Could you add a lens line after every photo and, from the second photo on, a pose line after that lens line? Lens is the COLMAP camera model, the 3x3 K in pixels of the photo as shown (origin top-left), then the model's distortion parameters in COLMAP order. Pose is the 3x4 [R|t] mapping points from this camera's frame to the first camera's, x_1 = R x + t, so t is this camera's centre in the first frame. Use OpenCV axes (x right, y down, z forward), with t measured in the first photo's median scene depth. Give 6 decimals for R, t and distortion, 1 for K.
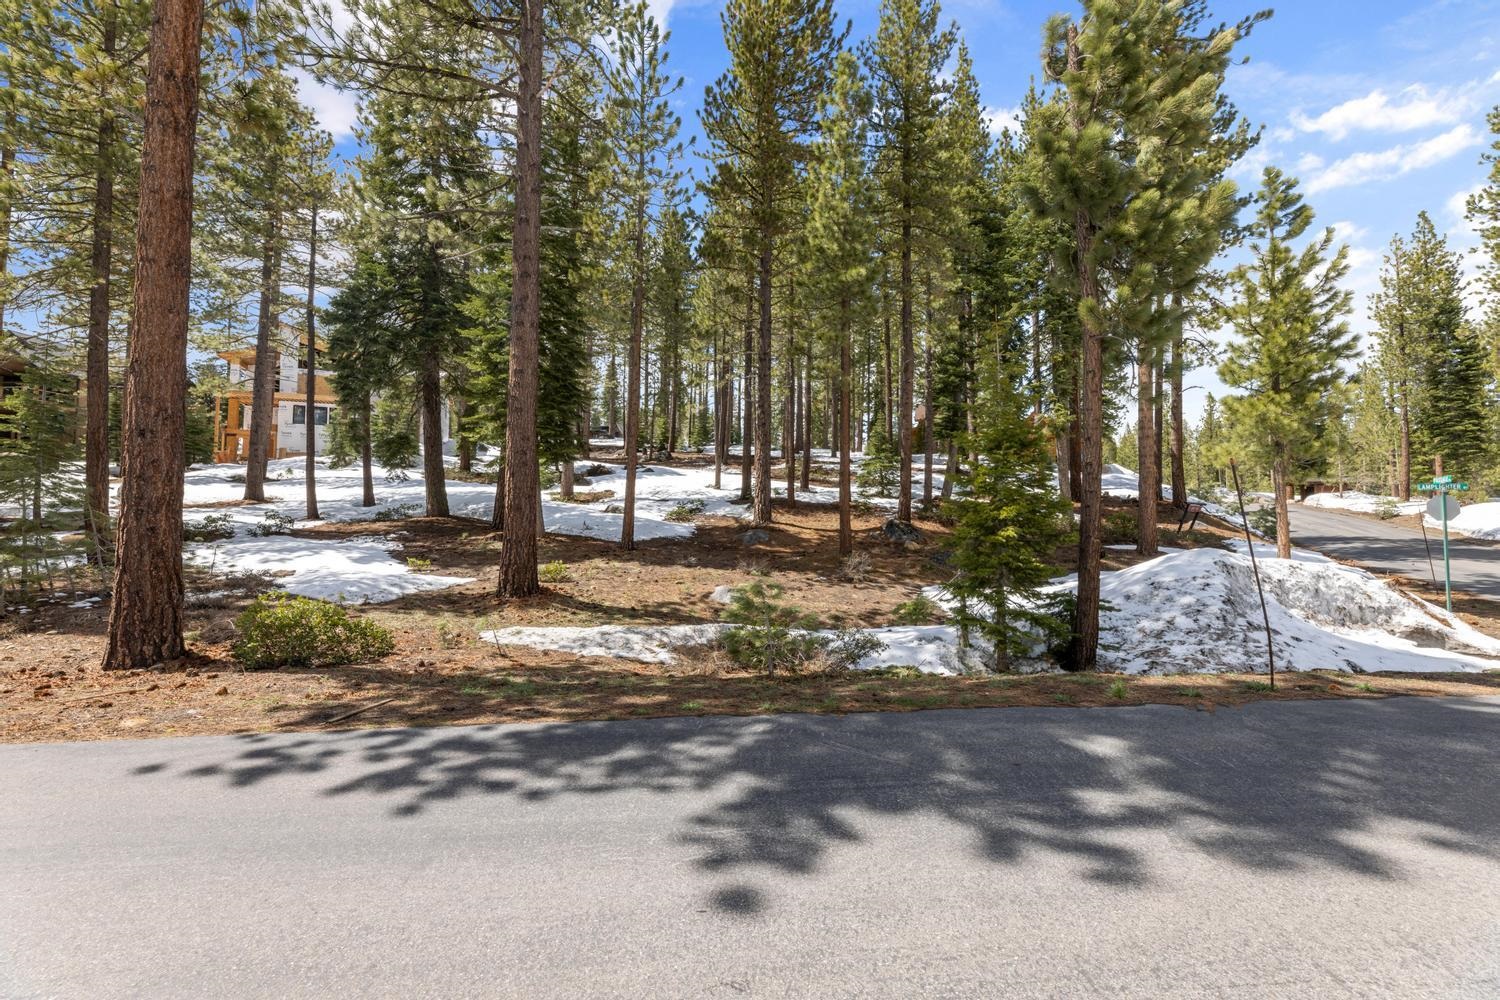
lens RADIAL K [[607.2, 0, 747.0], [0, 607.2, 484.0], [0, 0, 1]] dist [-0.001724, -0.000211]
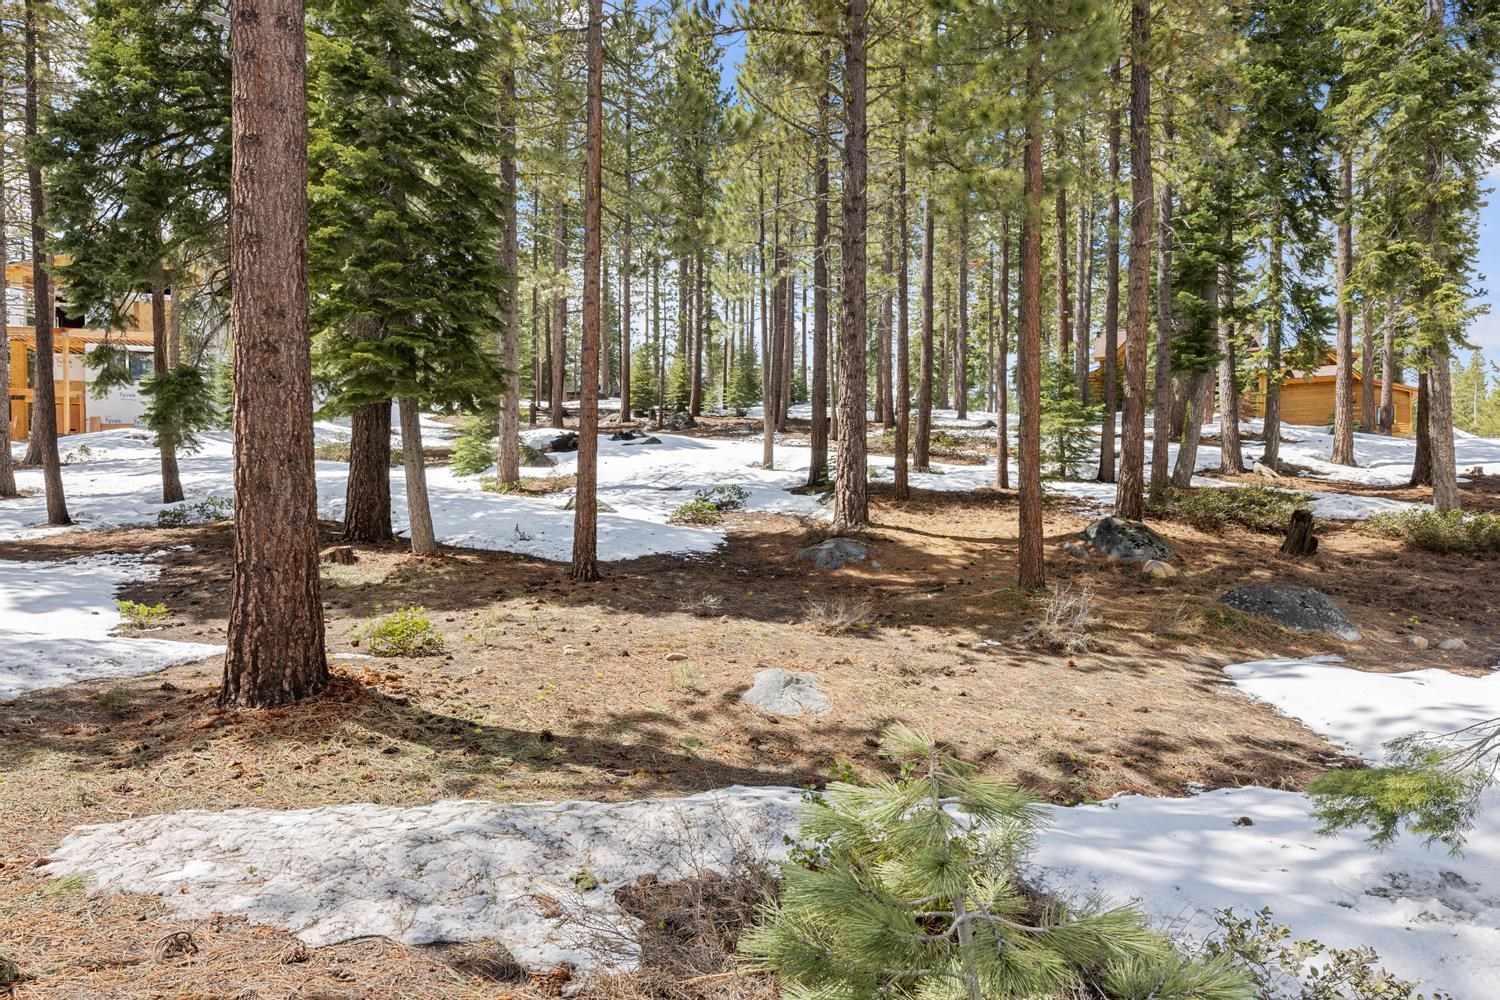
lens RADIAL K [[889.0, 0, 743.2], [0, 889.0, 503.8], [0, 0, 1]] dist [-0.000572, 0.000459]
pose [[0.996630, -0.007854, -0.081650, -0.005461], [0.010541, 0.999415, 0.032526, 0.018600], [0.081347, -0.033277, 0.996130, 0.227765]]
